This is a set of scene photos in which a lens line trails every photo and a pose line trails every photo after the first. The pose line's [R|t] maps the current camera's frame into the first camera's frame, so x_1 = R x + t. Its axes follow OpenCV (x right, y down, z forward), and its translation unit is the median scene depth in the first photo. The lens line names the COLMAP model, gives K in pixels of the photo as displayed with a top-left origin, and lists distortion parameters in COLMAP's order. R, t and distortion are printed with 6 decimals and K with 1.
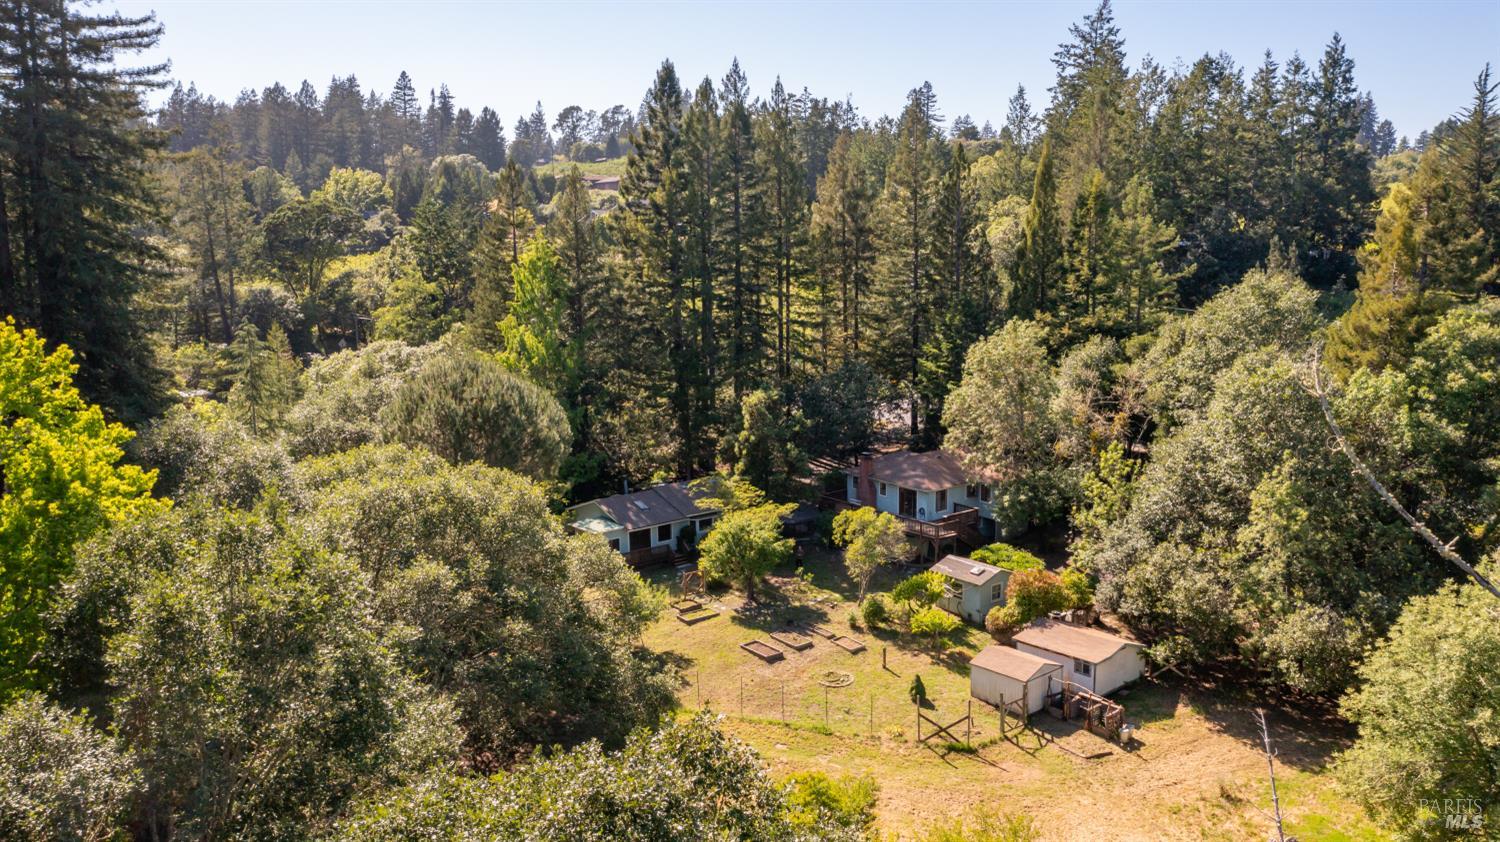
lens RADIAL K [[1226.8, 0, 754.1], [0, 1226.8, 420.2], [0, 0, 1]] dist [-0.014336, -0.002830]
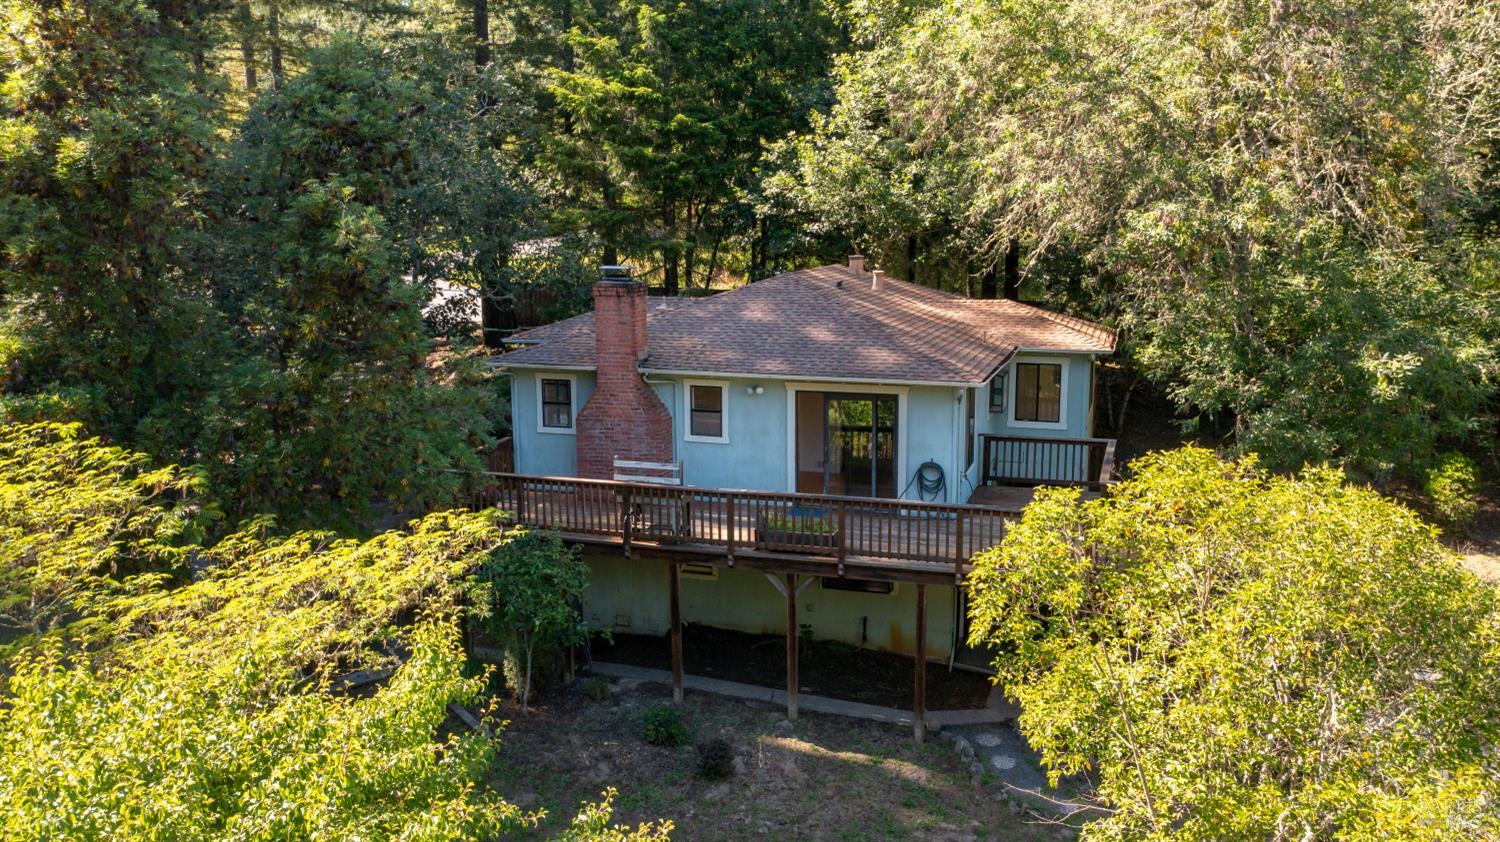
lens RADIAL K [[1226.8, 0, 750.3], [0, 1226.8, 411.2], [0, 0, 1]] dist [-0.014336, -0.002830]
pose [[0.835709, -0.078768, 0.543495, -0.019364], [0.084288, 0.996332, 0.014791, 0.062030], [-0.542666, 0.033450, 0.839282, 0.933554]]
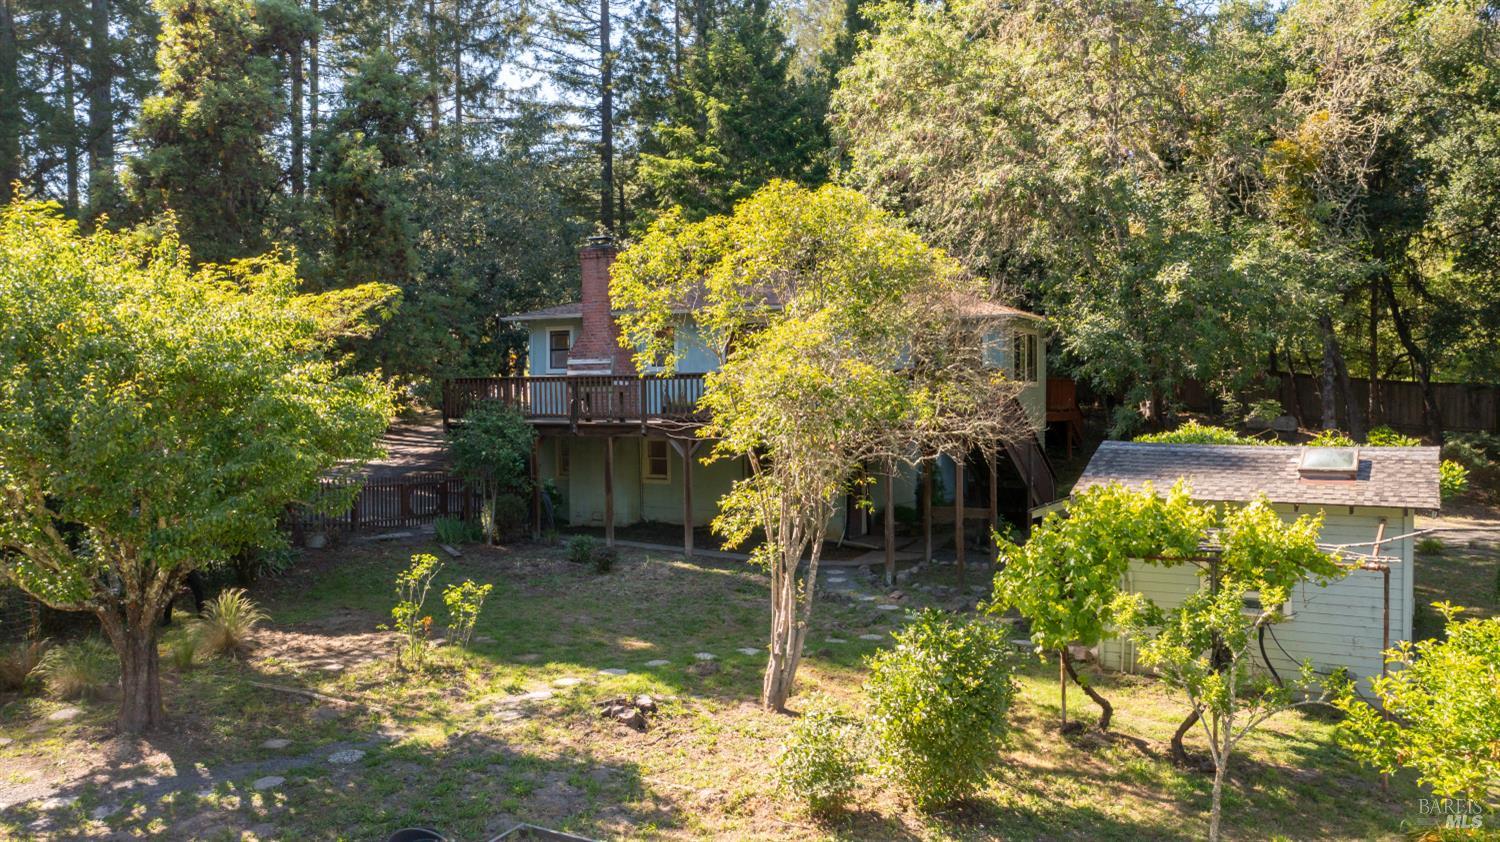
lens RADIAL K [[1226.8, 0, 747.6], [0, 1226.8, 421.1], [0, 0, 1]] dist [-0.014336, -0.002830]
pose [[0.927646, 0.004696, 0.373432, 0.012930], [0.052604, 0.988309, -0.143100, 0.137877], [-0.369738, 0.152390, 0.916554, 0.841199]]
